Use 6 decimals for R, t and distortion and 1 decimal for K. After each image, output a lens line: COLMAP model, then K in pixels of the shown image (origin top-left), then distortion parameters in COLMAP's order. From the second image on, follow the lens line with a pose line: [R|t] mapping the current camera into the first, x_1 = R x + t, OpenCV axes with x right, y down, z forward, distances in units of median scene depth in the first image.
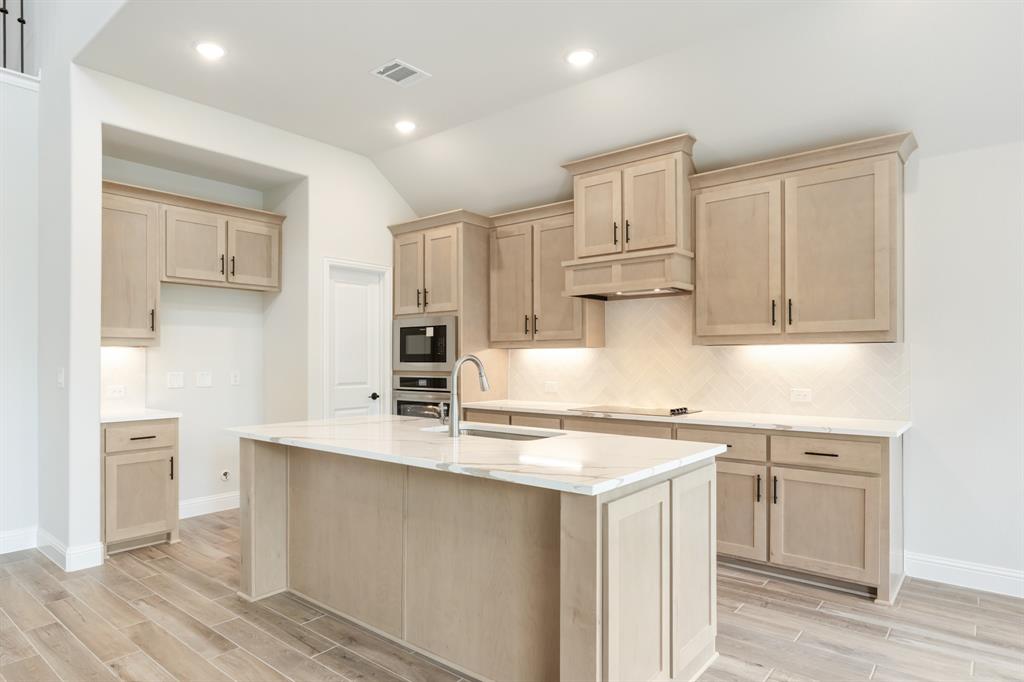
lens RADIAL K [[609.0, 0, 453.2], [0, 609.0, 357.0], [0, 0, 1]] dist [-0.003389, 0.002082]
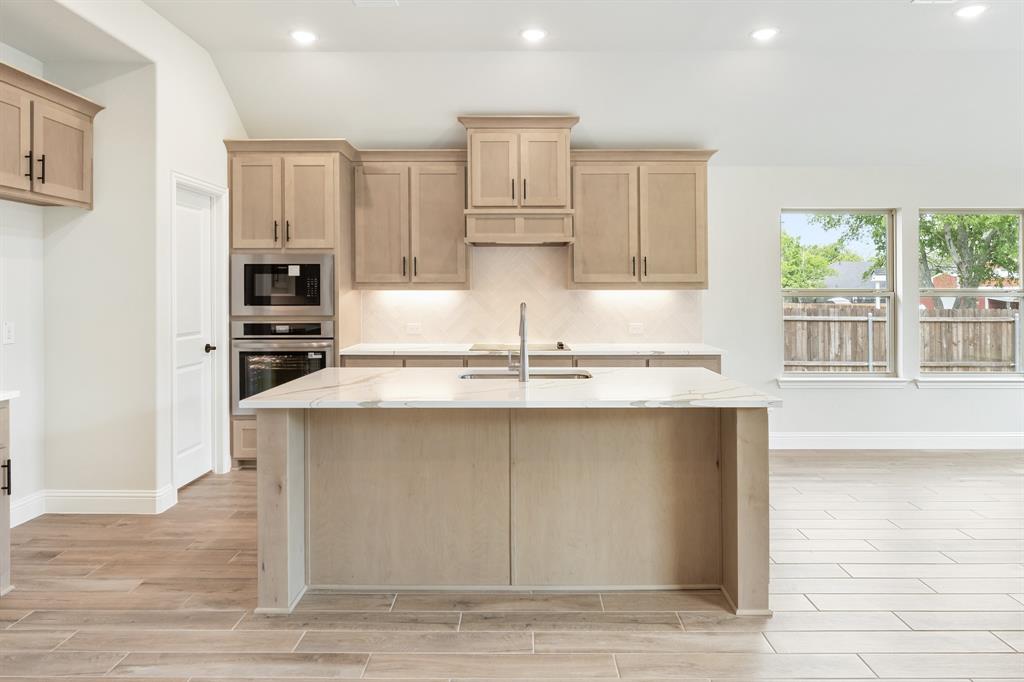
lens RADIAL K [[609.0, 0, 518.9], [0, 609.0, 305.7], [0, 0, 1]] dist [-0.003389, 0.002082]
pose [[0.744881, -0.014089, 0.667048, -0.482617], [-0.001184, 0.999748, 0.022439, -0.014576], [-0.667196, -0.017504, 0.744676, 0.159554]]
